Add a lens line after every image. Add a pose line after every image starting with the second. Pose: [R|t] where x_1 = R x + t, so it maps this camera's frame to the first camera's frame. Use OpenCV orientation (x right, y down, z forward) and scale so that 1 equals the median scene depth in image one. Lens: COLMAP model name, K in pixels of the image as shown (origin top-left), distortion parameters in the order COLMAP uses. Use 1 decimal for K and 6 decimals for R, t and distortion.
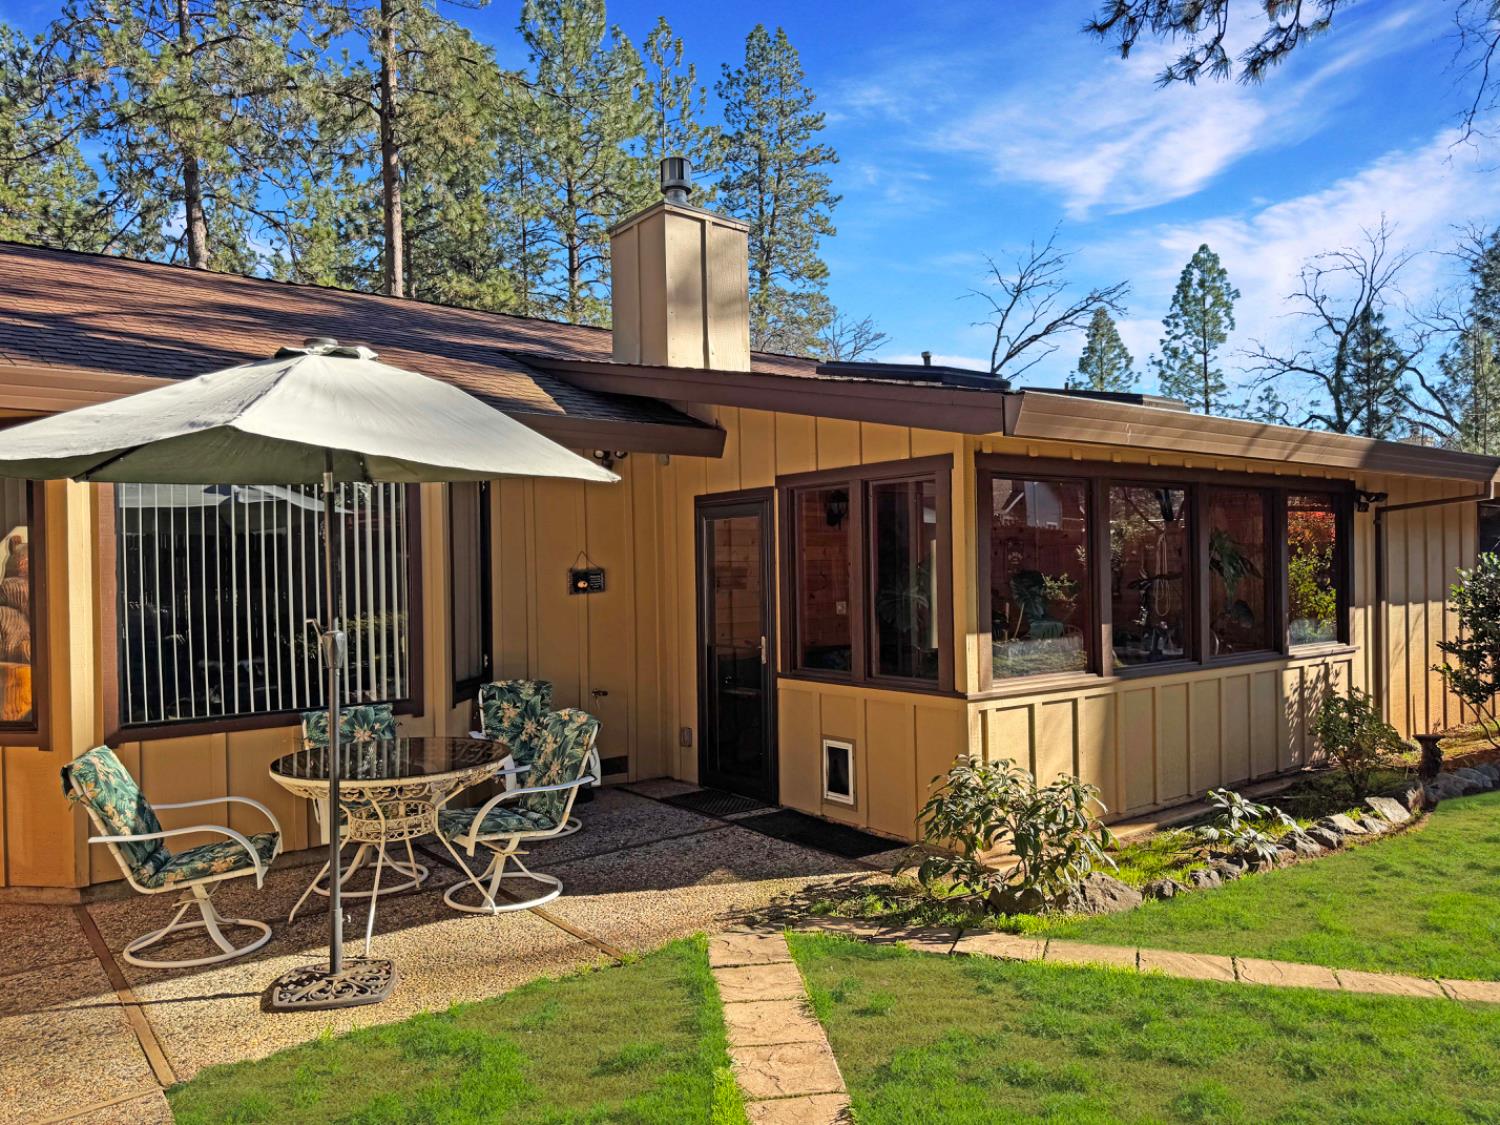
lens RADIAL K [[1056.3, 0, 773.1], [0, 1056.3, 562.0], [0, 0, 1]] dist [0.044144, -0.052459]
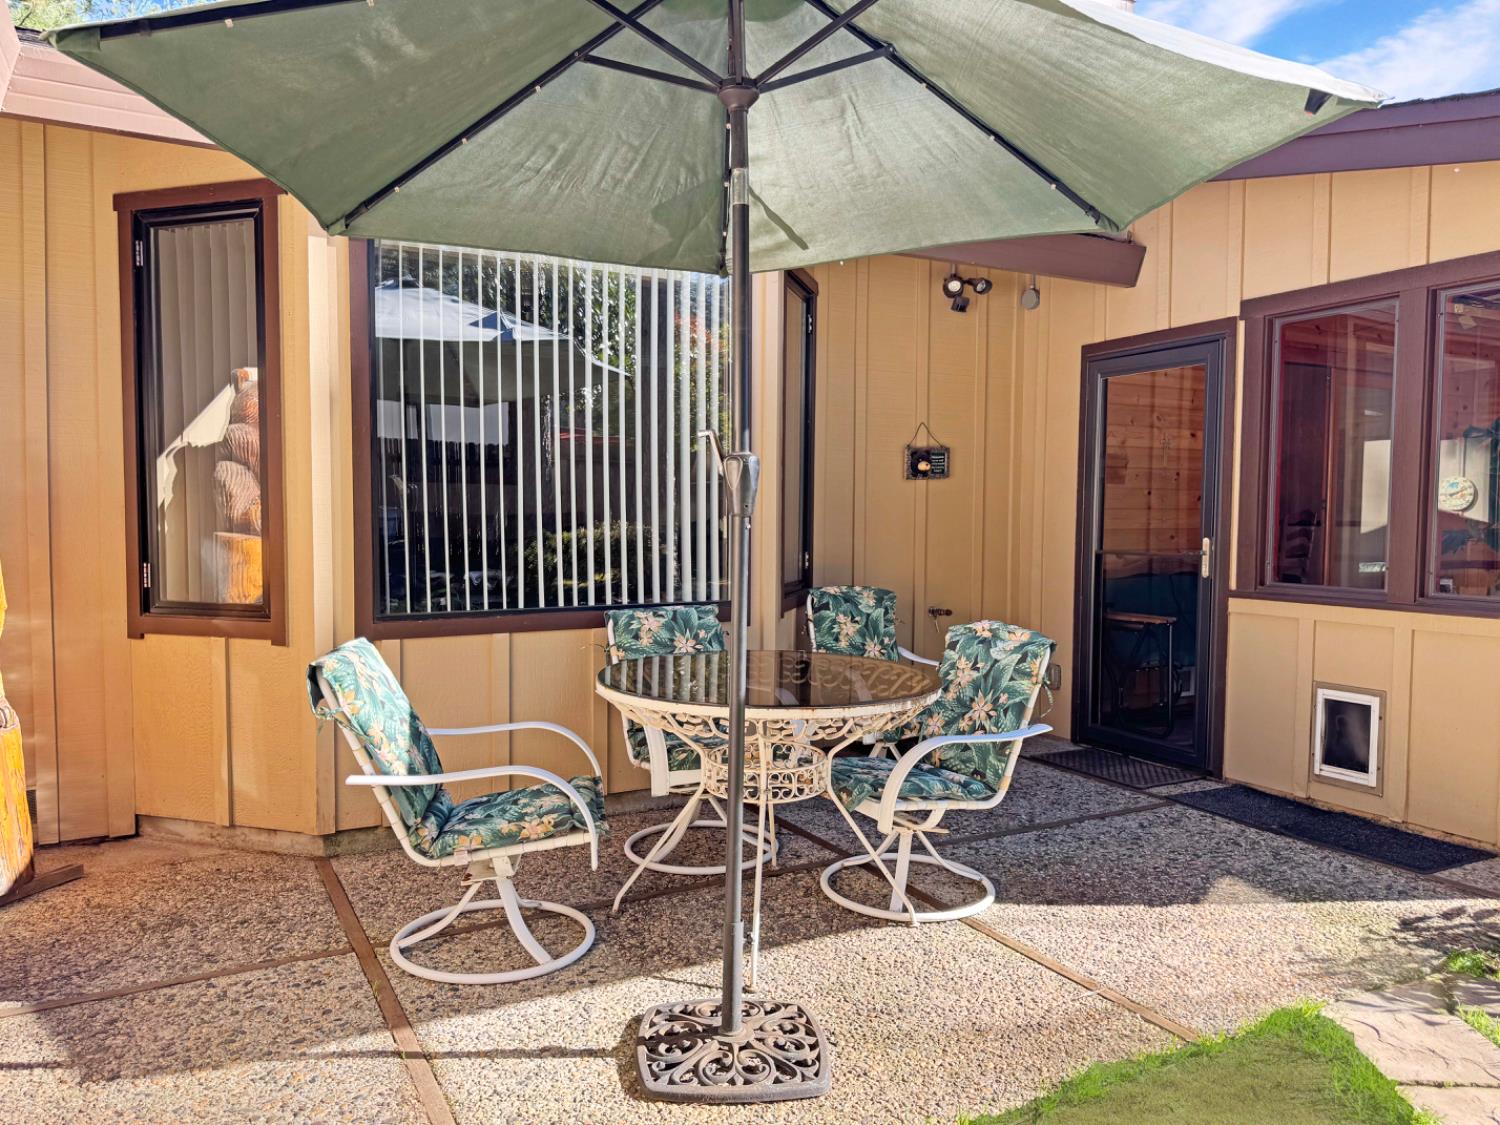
lens RADIAL K [[1054.0, 0, 758.5], [0, 1054.0, 565.3], [0, 0, 1]] dist [0.113455, -0.189997]
pose [[0.985141, 0.032215, -0.168696, -0.235873], [-0.022815, 0.998092, 0.057367, 0.071947], [0.170223, -0.052666, 0.983997, 0.334192]]
